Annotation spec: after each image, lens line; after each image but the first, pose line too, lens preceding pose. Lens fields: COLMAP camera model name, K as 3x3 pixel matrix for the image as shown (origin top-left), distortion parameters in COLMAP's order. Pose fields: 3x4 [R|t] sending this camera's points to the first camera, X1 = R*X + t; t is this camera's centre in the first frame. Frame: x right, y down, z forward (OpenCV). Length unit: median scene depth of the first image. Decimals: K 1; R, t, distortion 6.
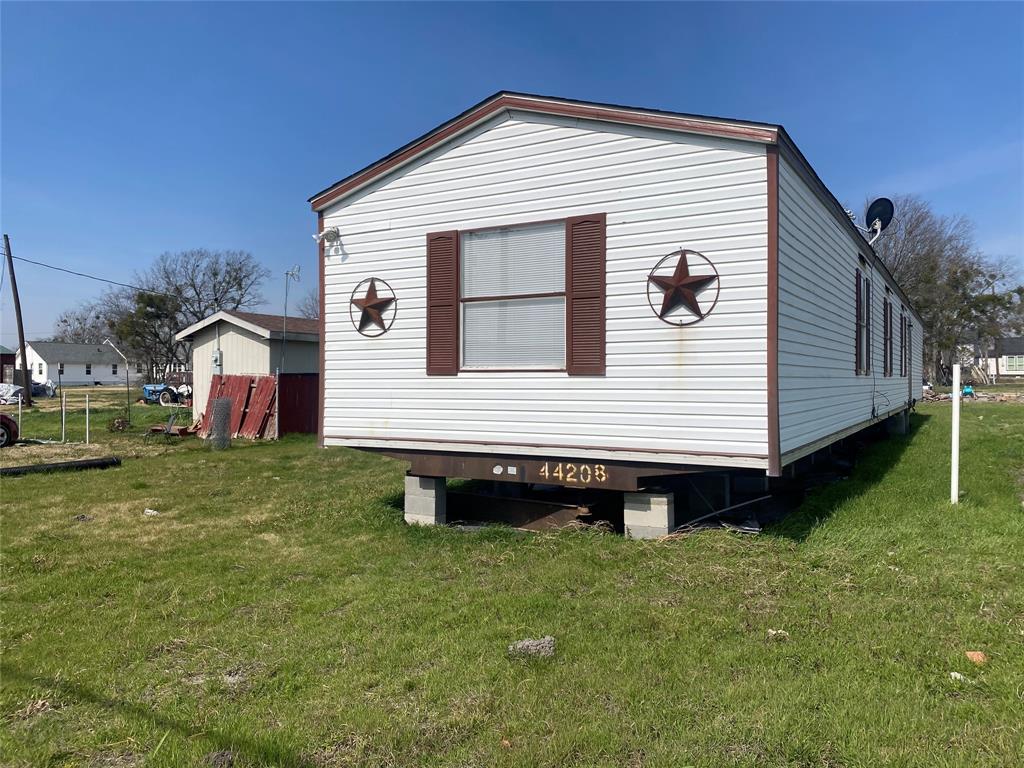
lens RADIAL K [[772.6, 0, 516.4], [0, 772.6, 379.1], [0, 0, 1]] dist [0.037476, -0.006711]
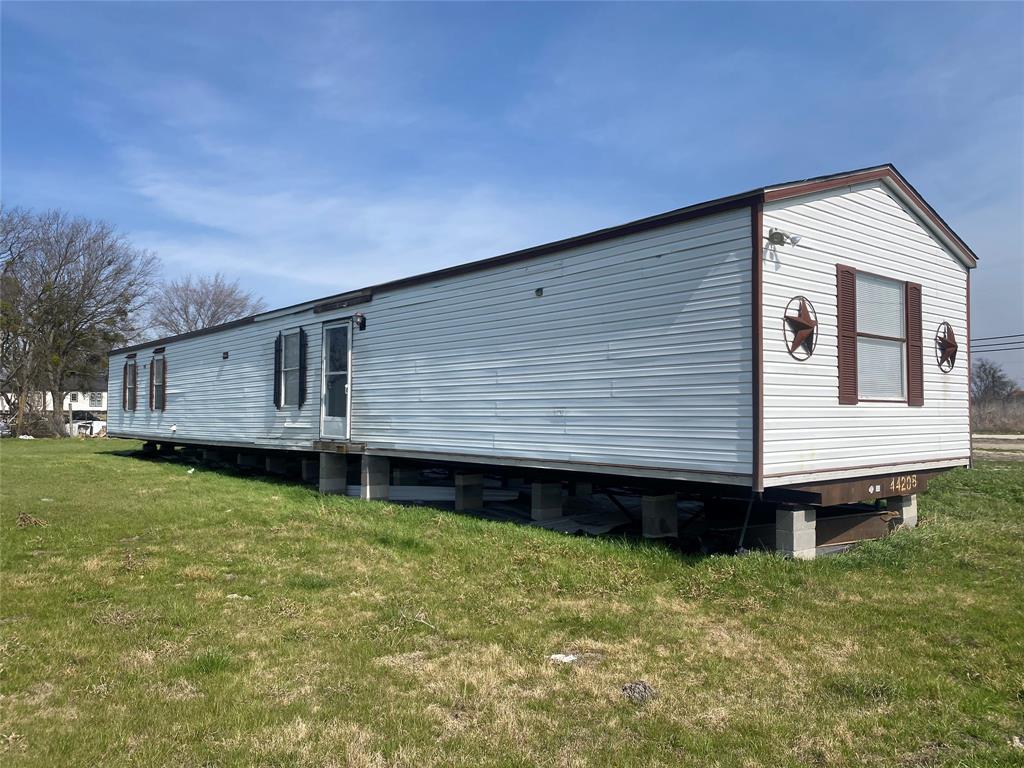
lens RADIAL K [[772.6, 0, 516.4], [0, 772.6, 379.1], [0, 0, 1]] dist [0.037476, -0.006711]
pose [[0.341025, 0.044859, 0.938983, -1.204279], [0.002485, 0.998814, -0.048620, 0.011005], [-0.940051, 0.018914, 0.340509, 1.046507]]
